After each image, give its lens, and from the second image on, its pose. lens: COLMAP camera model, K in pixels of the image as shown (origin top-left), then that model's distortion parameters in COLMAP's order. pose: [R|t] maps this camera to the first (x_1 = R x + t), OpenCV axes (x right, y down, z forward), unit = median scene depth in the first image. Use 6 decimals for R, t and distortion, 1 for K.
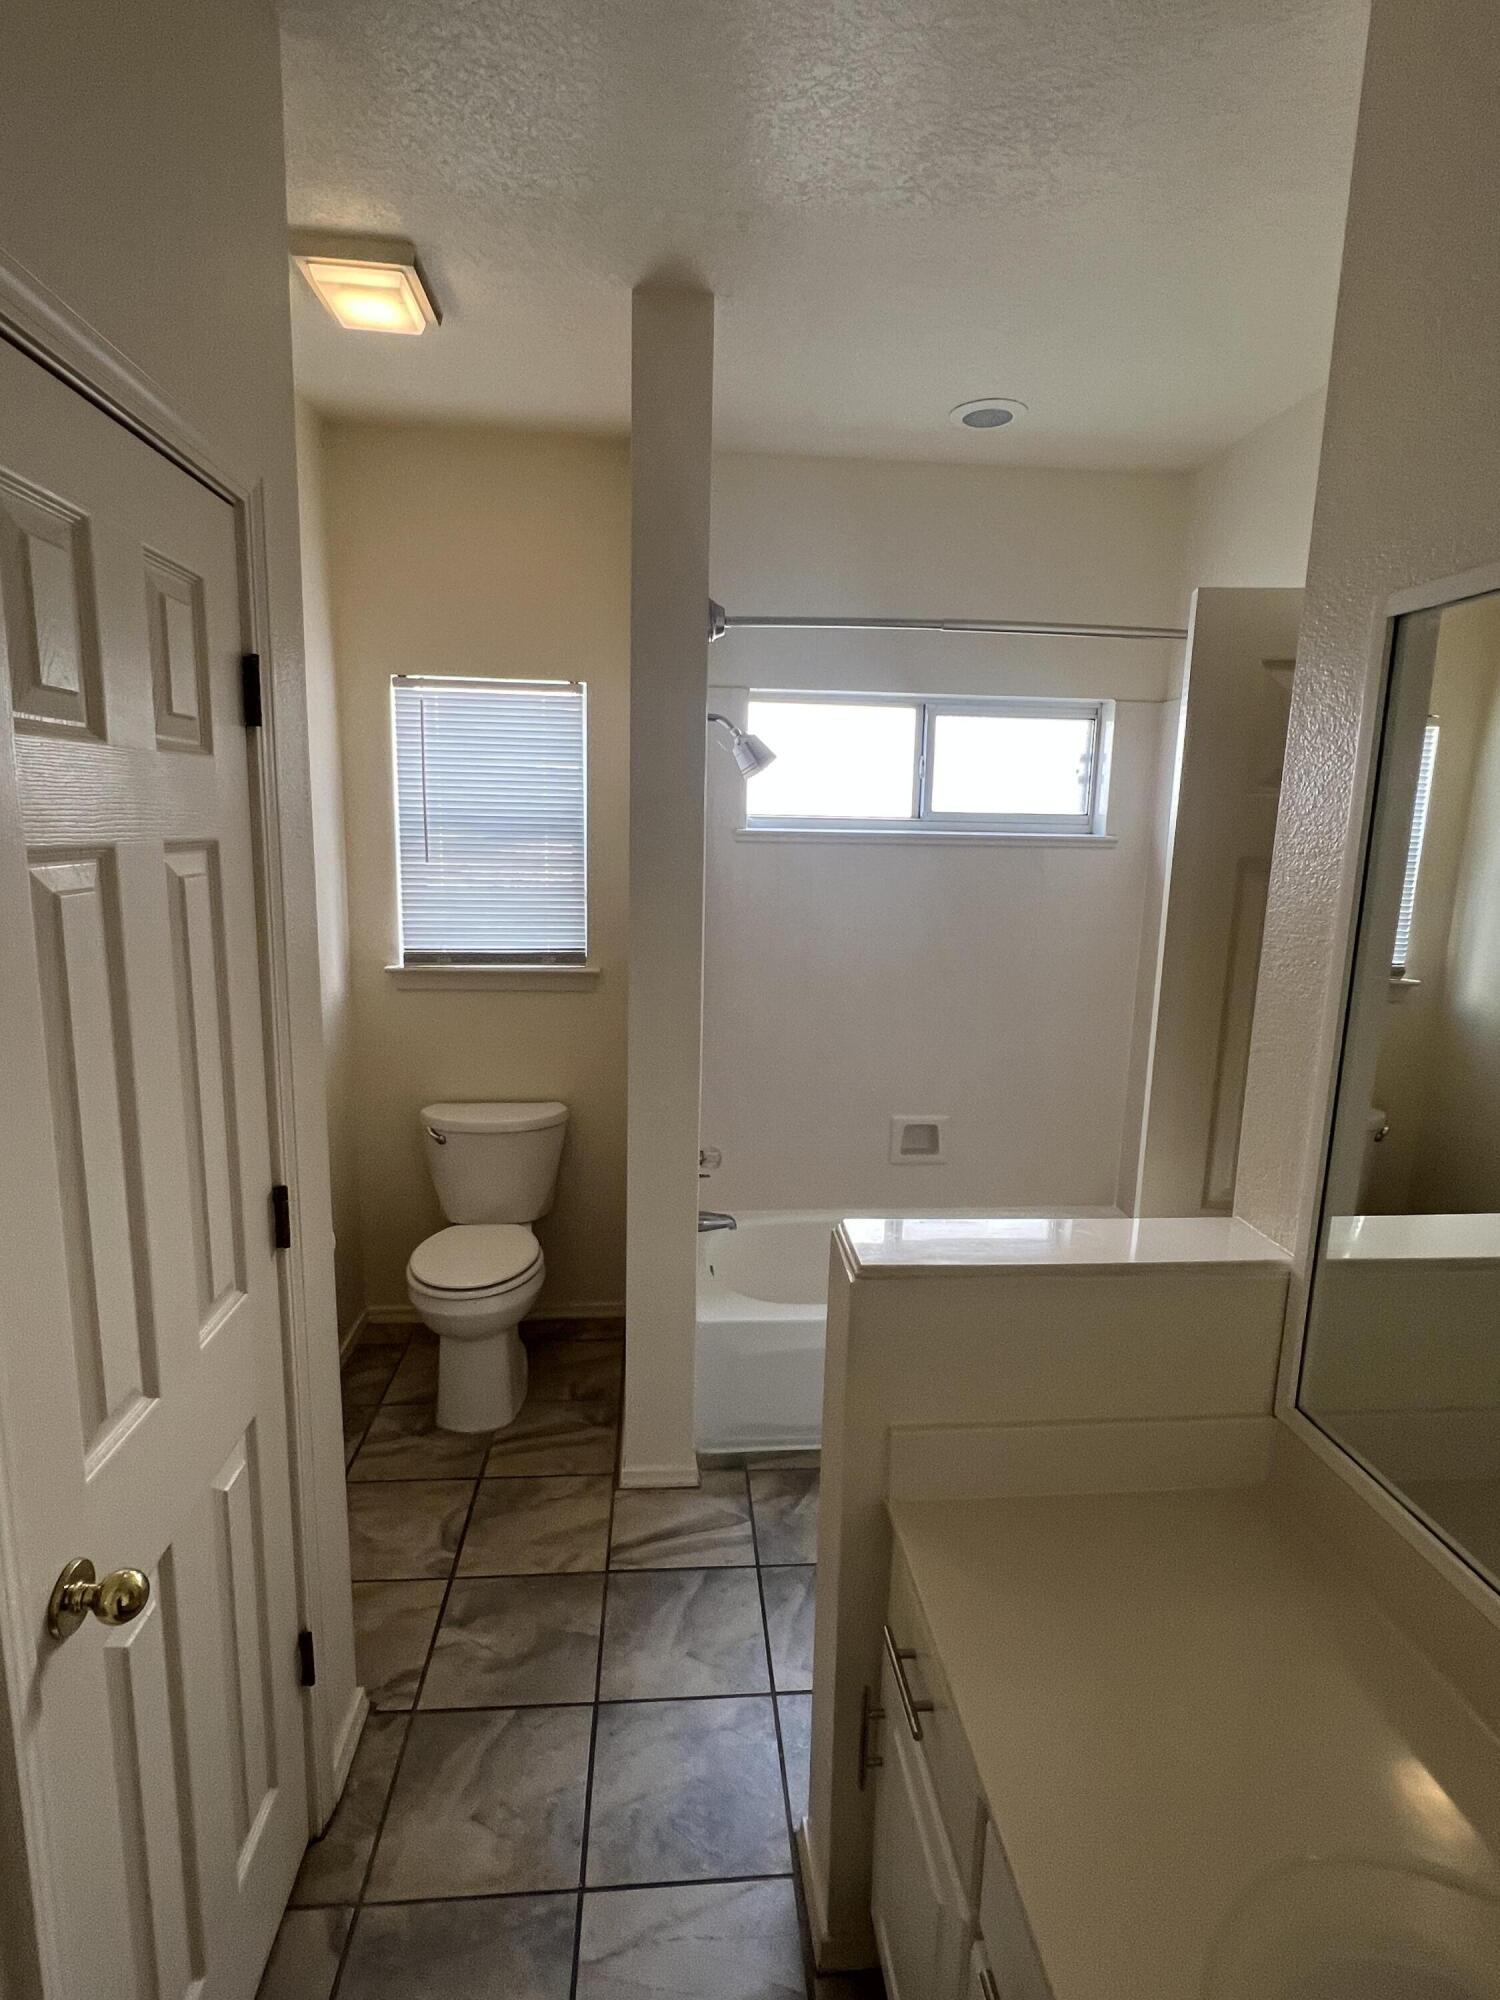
lens RADIAL K [[1003.9, 0, 748.0], [0, 1003.9, 998.3], [0, 0, 1]] dist [0.001846, 0.000206]
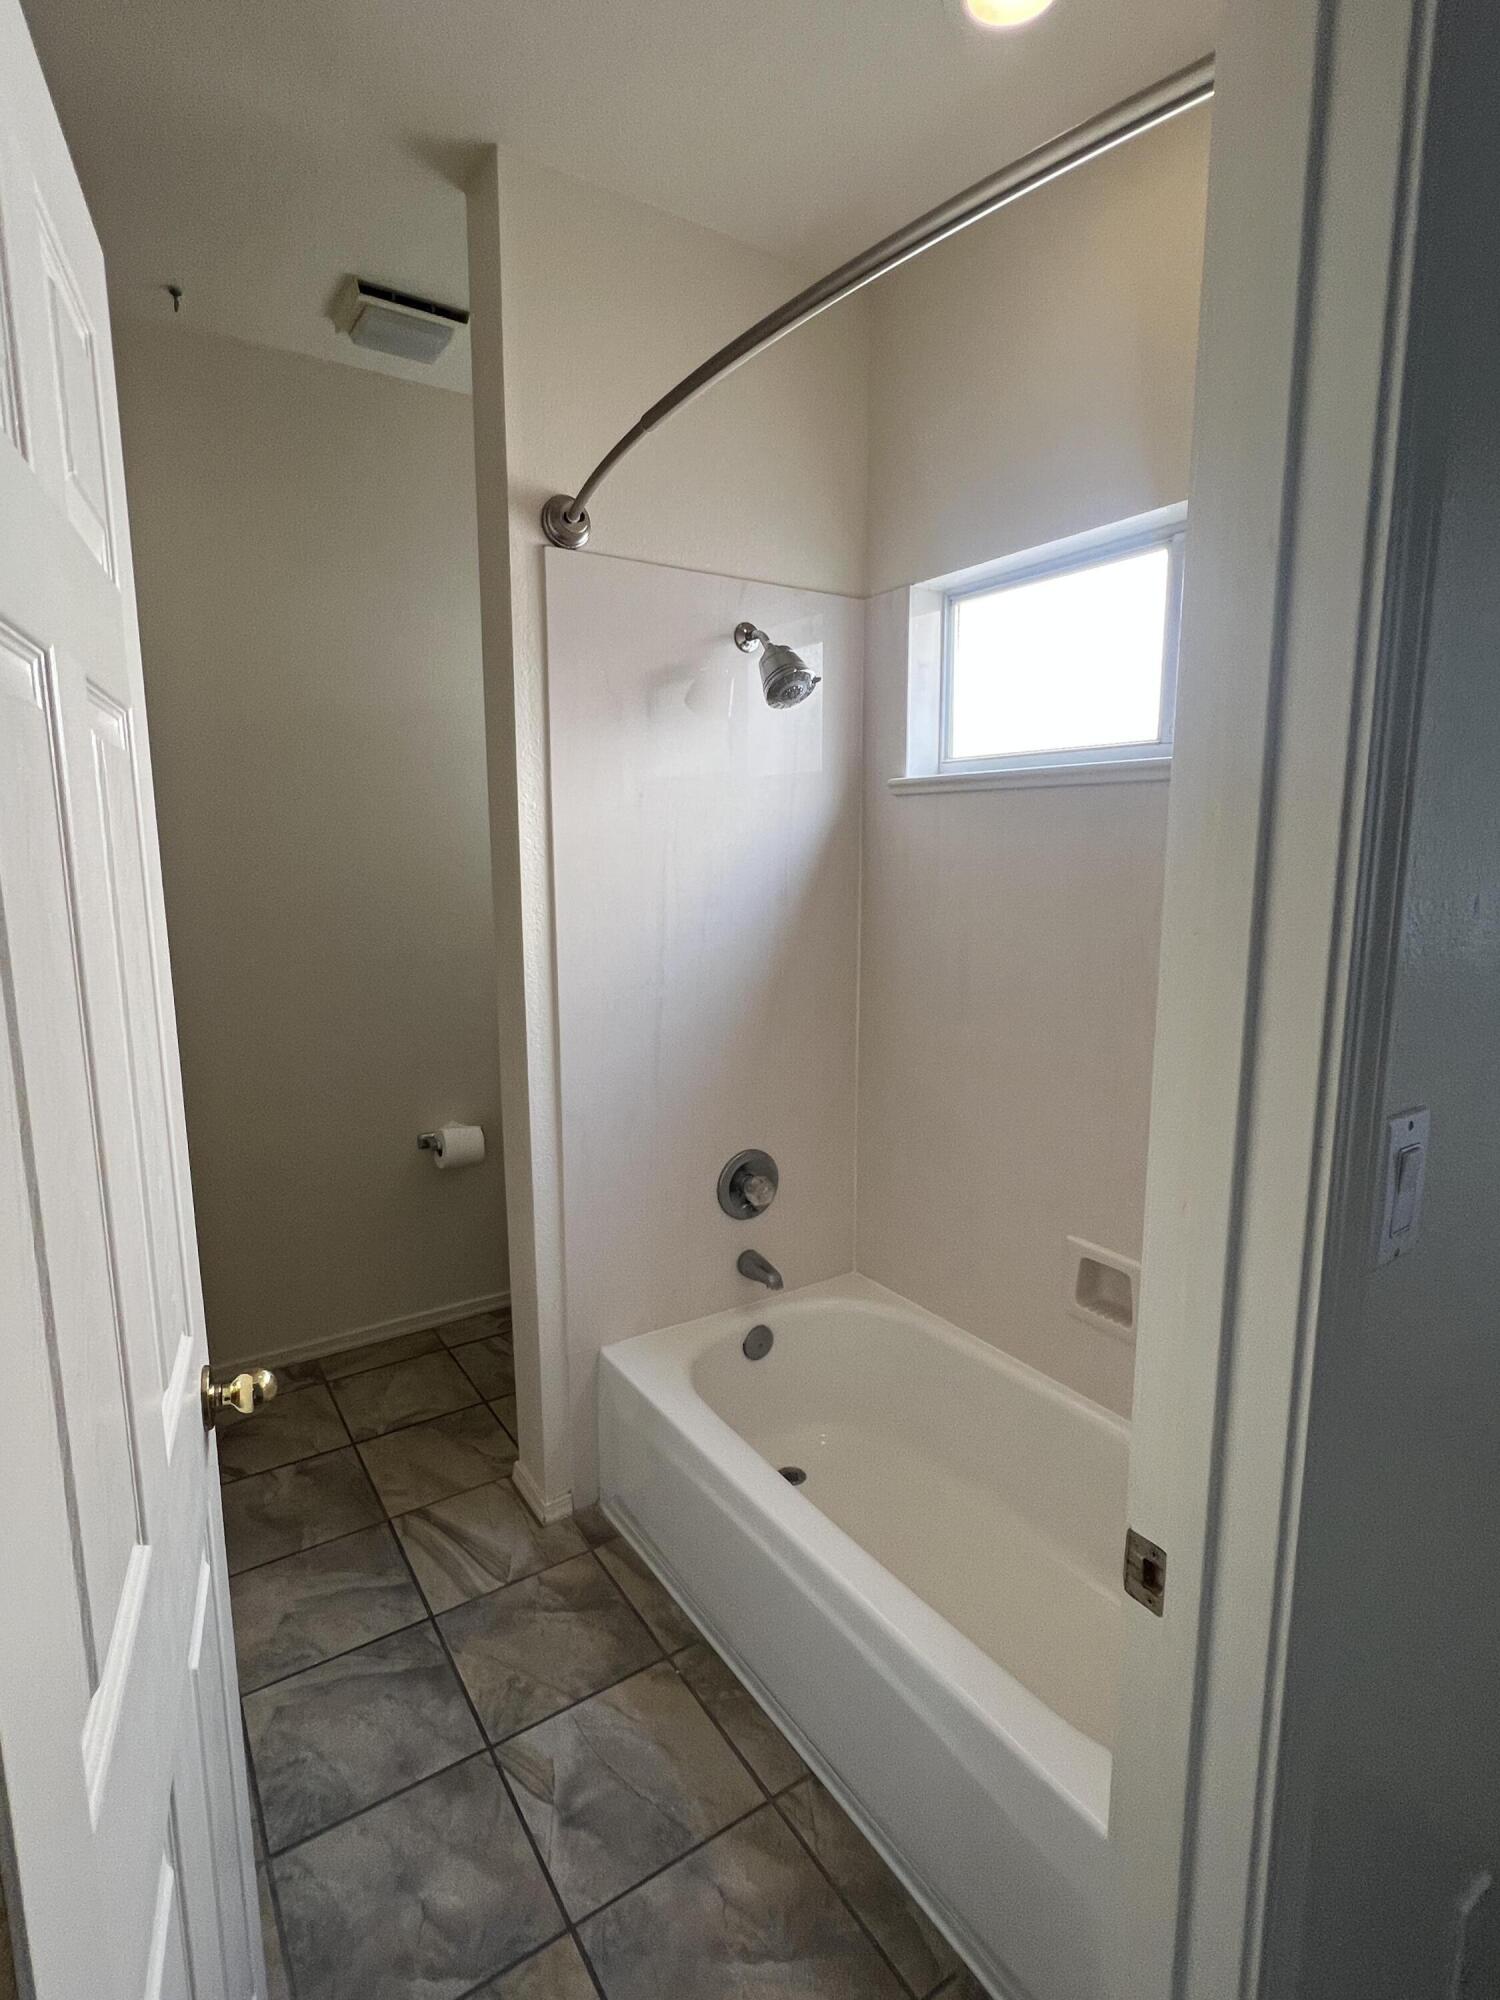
lens RADIAL K [[1003.9, 0, 756.2], [0, 1003.9, 997.3], [0, 0, 1]] dist [0.001846, 0.000206]
pose [[0.481889, 0.114780, -0.868682, 0.816833], [-0.136979, 0.989063, 0.054700, -0.047238], [0.865459, 0.092632, 0.492341, 0.750579]]
